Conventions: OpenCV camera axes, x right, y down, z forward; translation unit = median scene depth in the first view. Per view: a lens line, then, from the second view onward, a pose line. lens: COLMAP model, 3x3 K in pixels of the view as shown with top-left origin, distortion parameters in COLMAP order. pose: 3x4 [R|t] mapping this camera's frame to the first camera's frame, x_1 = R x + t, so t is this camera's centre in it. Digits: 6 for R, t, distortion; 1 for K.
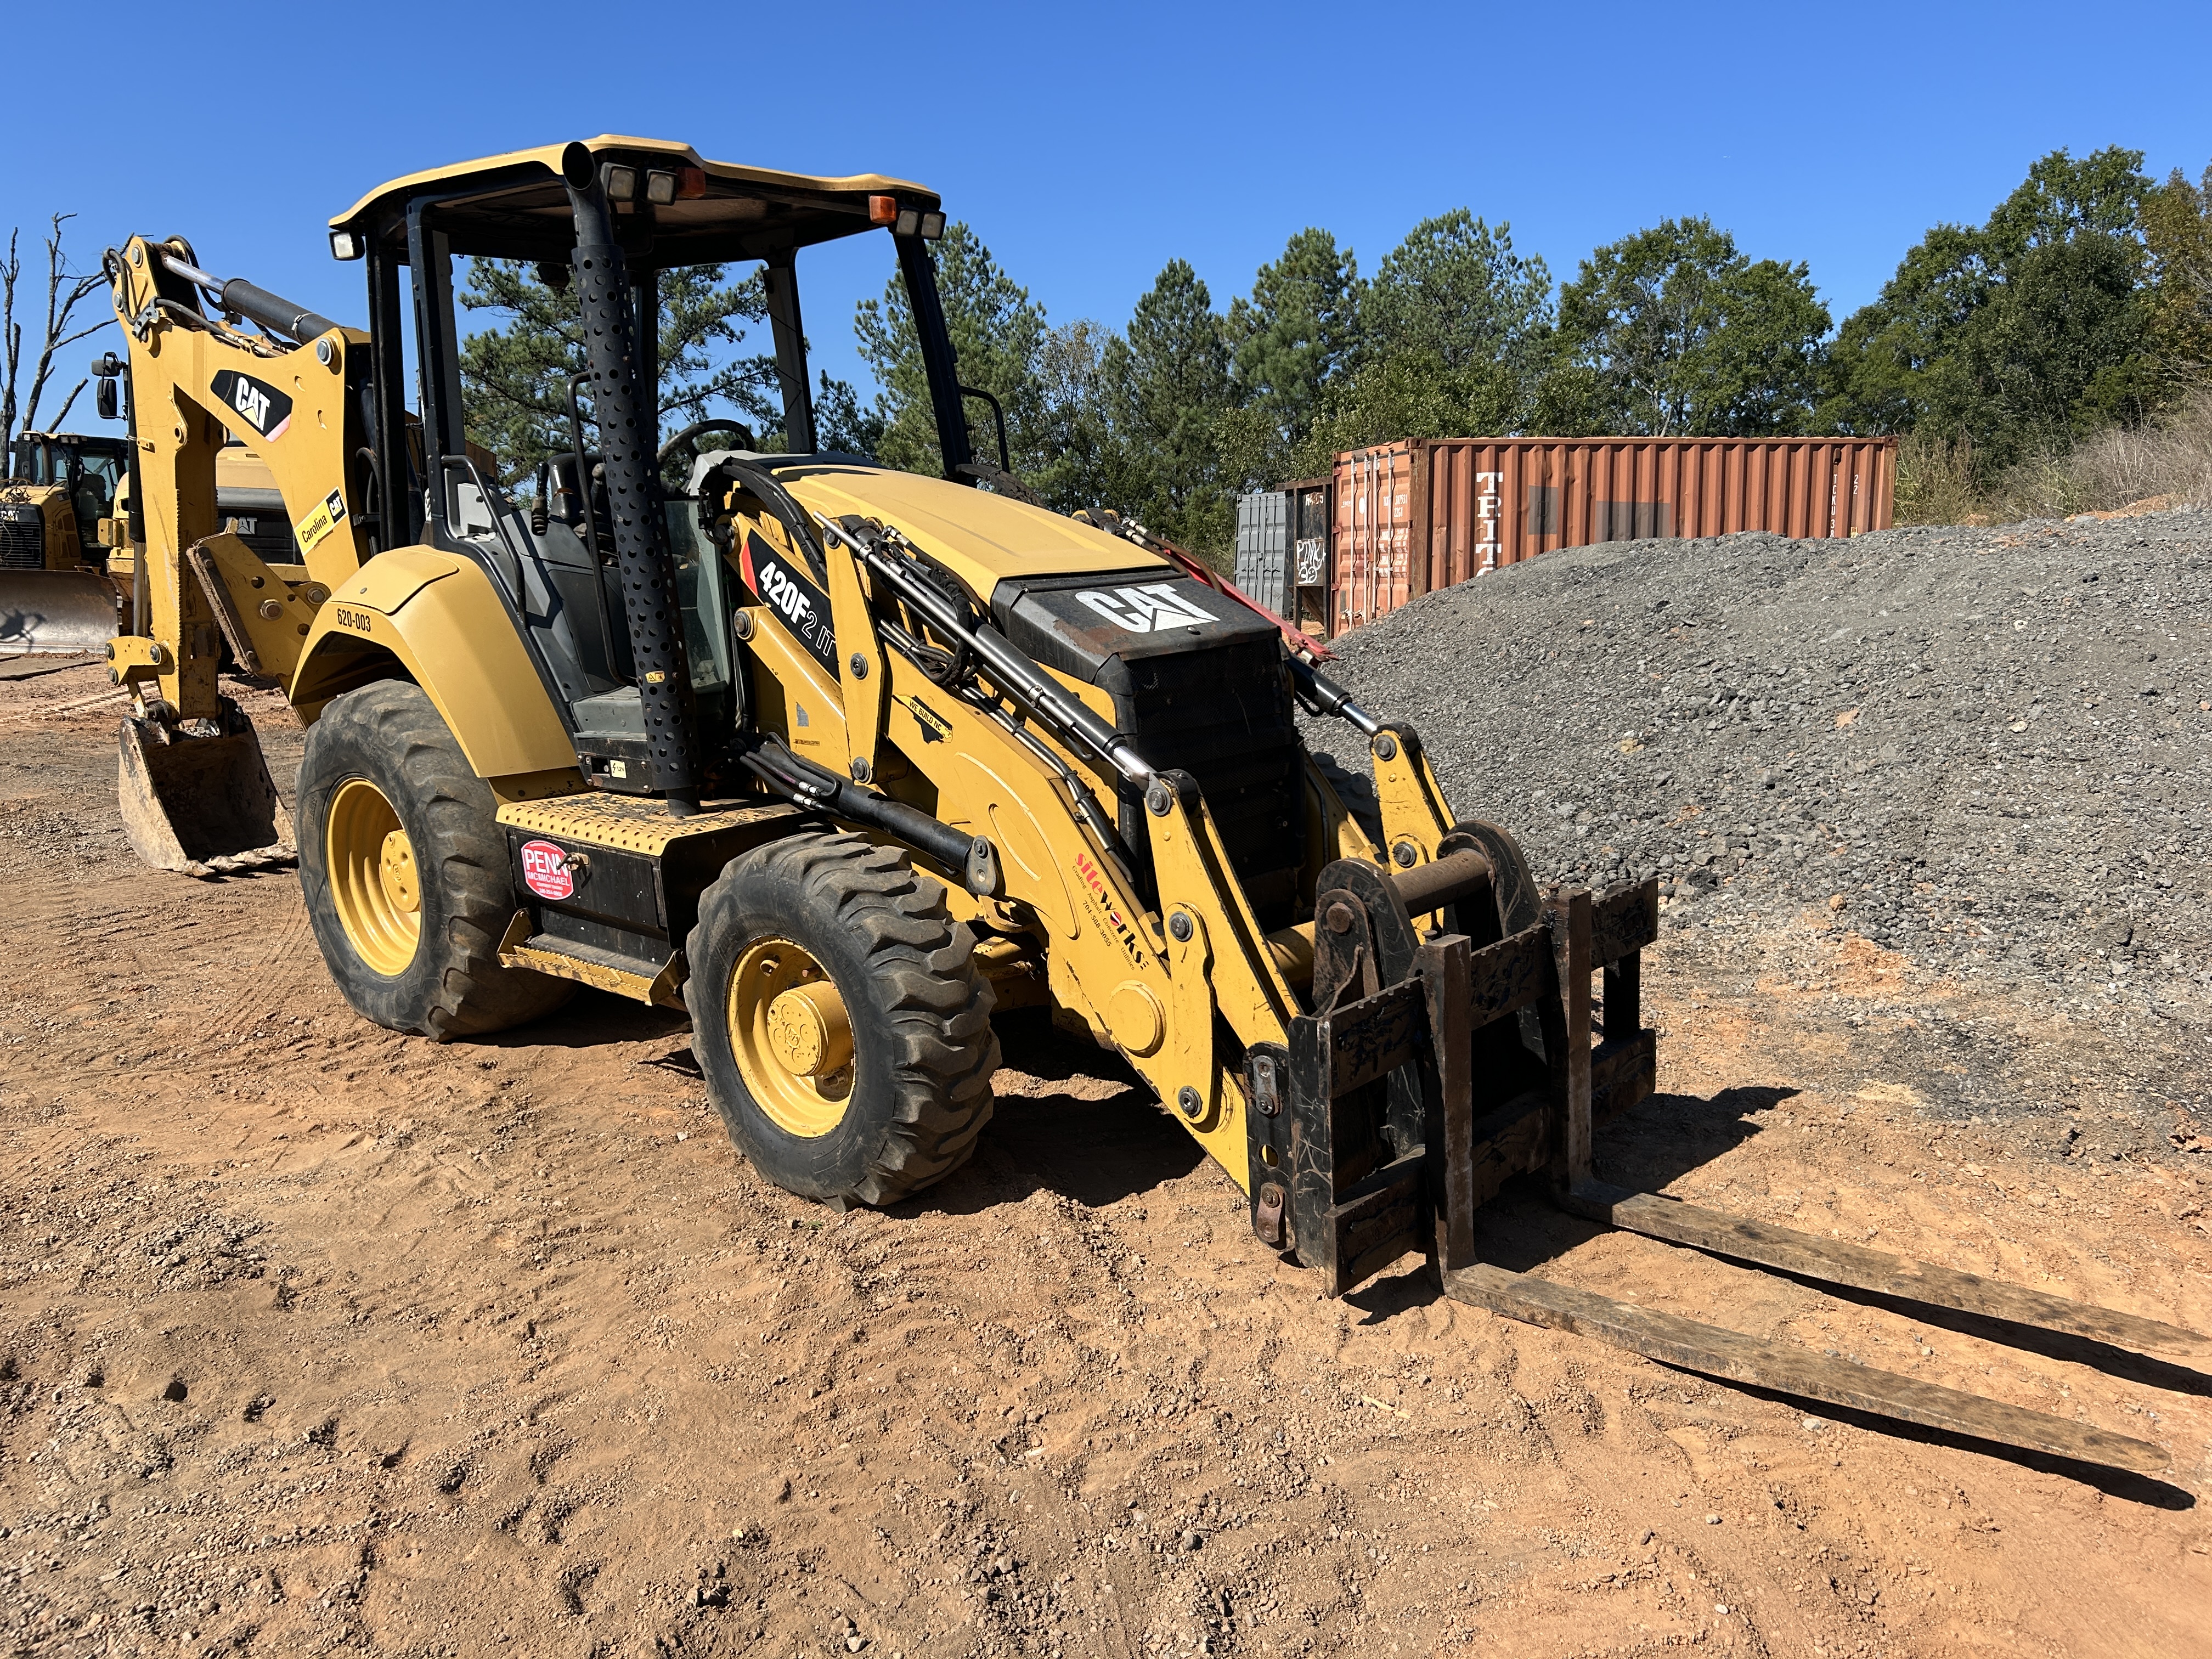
lens RADIAL K [[1667.5, 0, 1093.8], [0, 1667.5, 831.6], [0, 0, 1]] dist [0.048142, -0.047813]
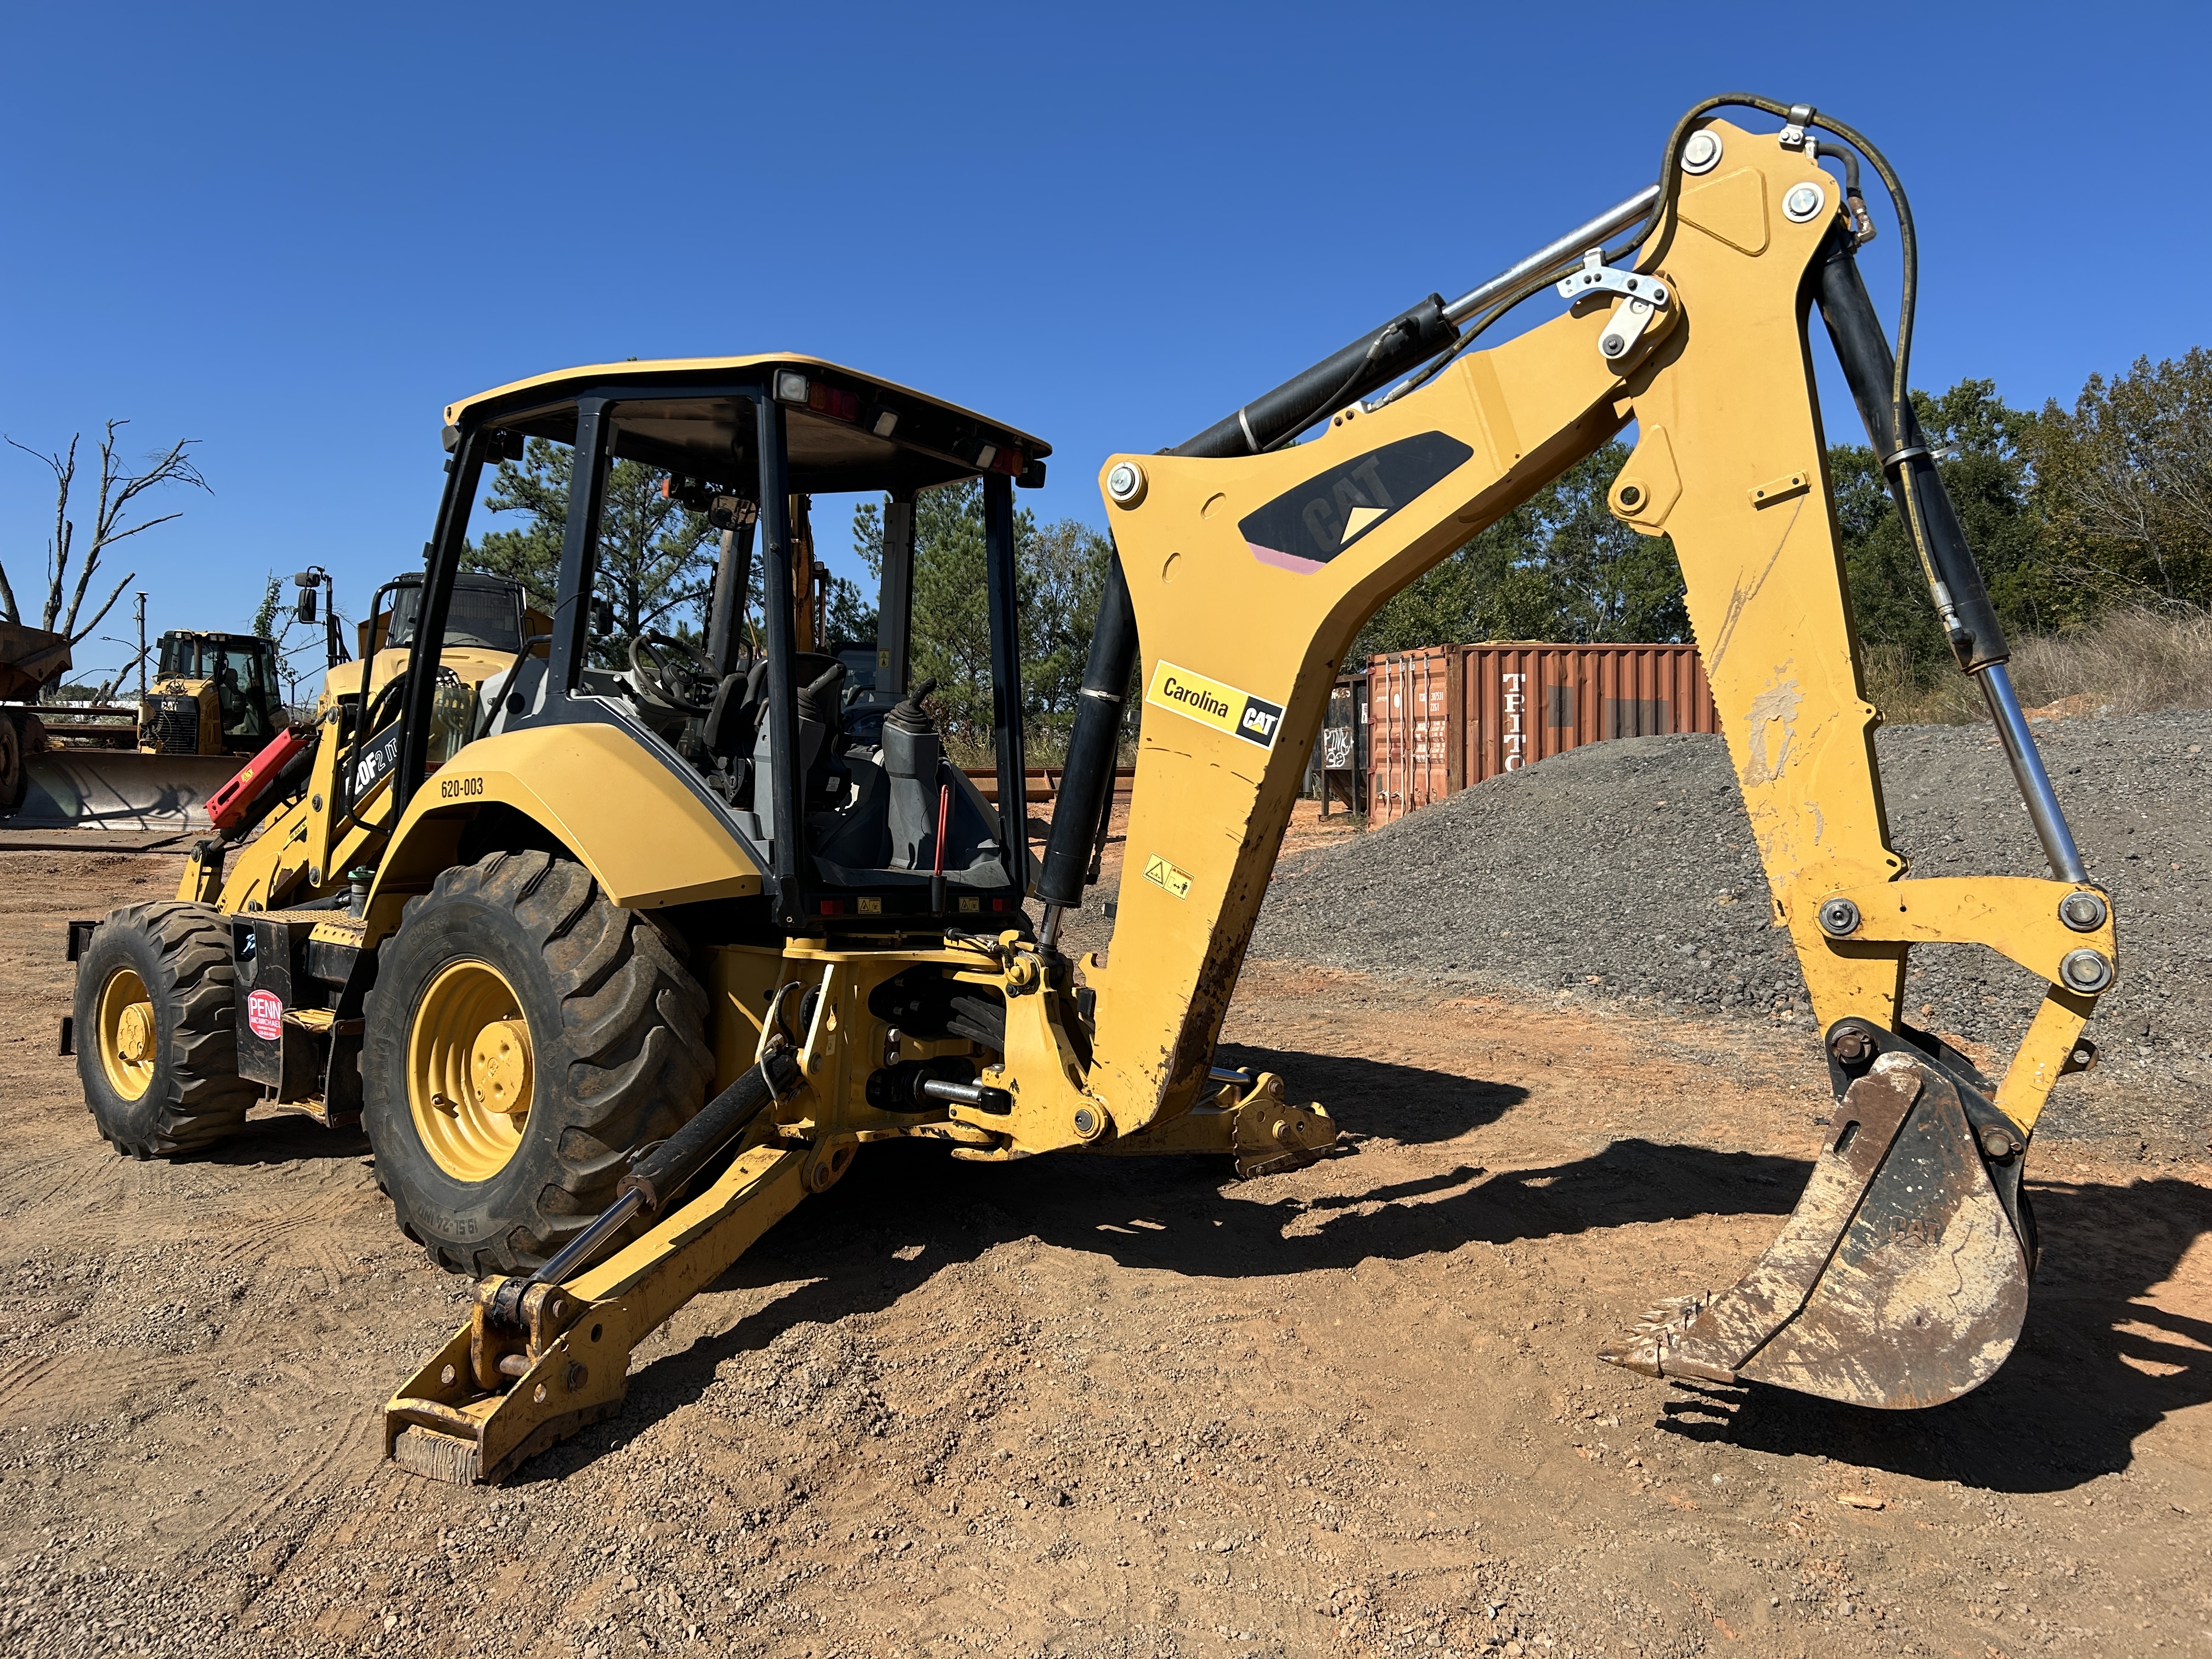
lens RADIAL K [[1667.5, 0, 1094.2], [0, 1667.5, 816.2], [0, 0, 1]] dist [0.048142, -0.047813]
pose [[0.999071, 0.000737, 0.043096, -0.100991], [0.004262, 0.993266, -0.115775, 0.014620], [-0.042891, 0.115852, 0.992340, -0.116568]]
